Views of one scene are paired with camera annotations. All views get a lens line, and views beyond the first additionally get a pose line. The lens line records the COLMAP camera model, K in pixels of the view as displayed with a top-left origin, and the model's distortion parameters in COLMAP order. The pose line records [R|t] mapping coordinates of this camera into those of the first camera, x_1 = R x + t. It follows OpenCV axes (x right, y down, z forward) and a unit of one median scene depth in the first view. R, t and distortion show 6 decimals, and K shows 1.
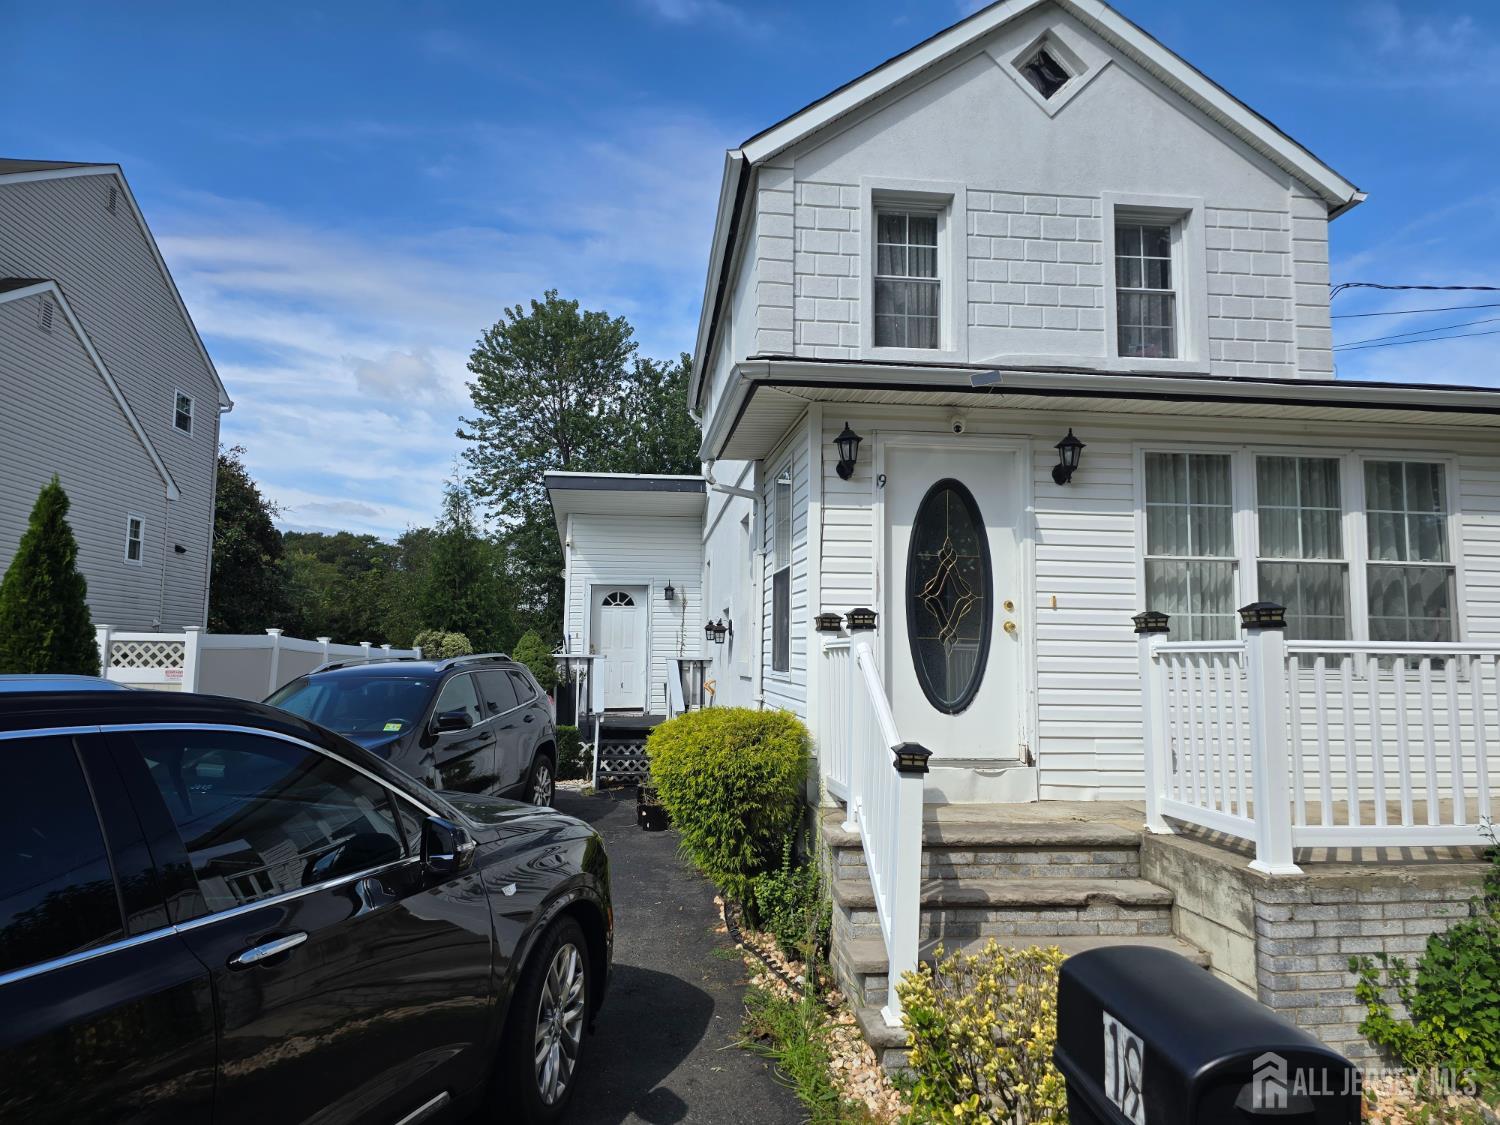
lens RADIAL K [[1002.5, 0, 755.0], [0, 1002.5, 524.0], [0, 0, 1]] dist [0.084816, -0.079513]
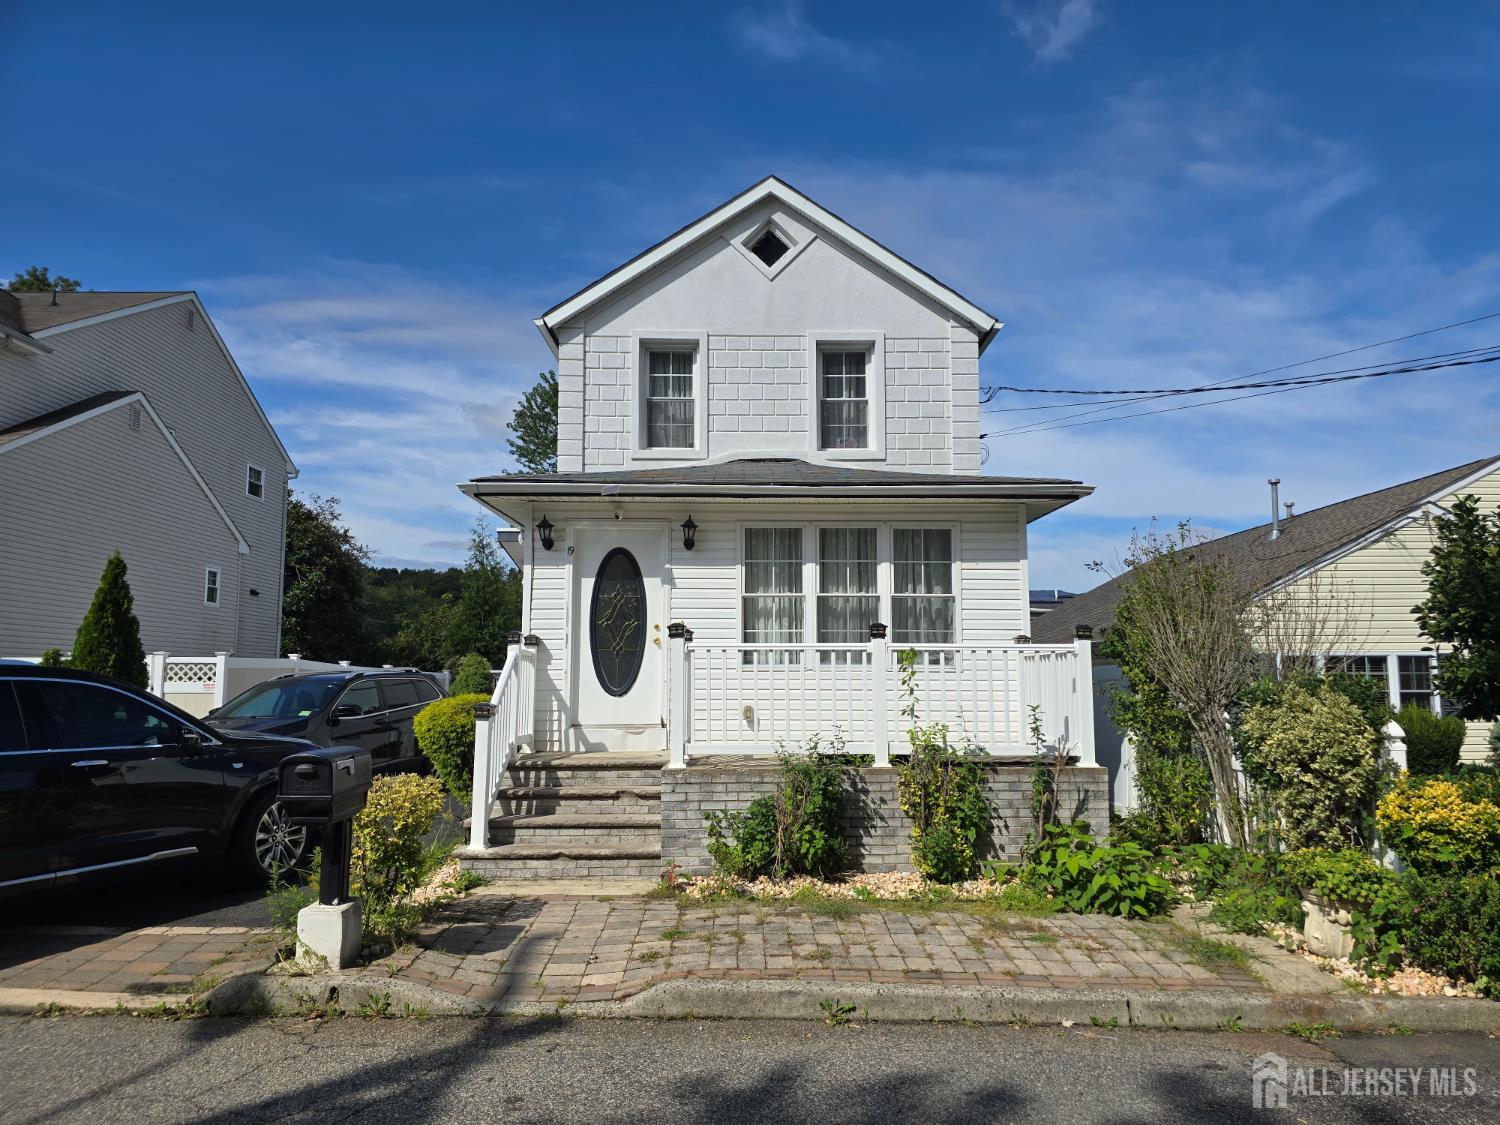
lens RADIAL K [[998.3, 0, 753.1], [0, 998.3, 545.3], [0, 0, 1]] dist [0.121669, -0.132892]
pose [[0.993740, -0.023537, -0.109207, 0.420556], [0.022895, 0.999712, -0.007135, -0.023921], [0.109343, 0.004590, 0.993993, -0.394095]]
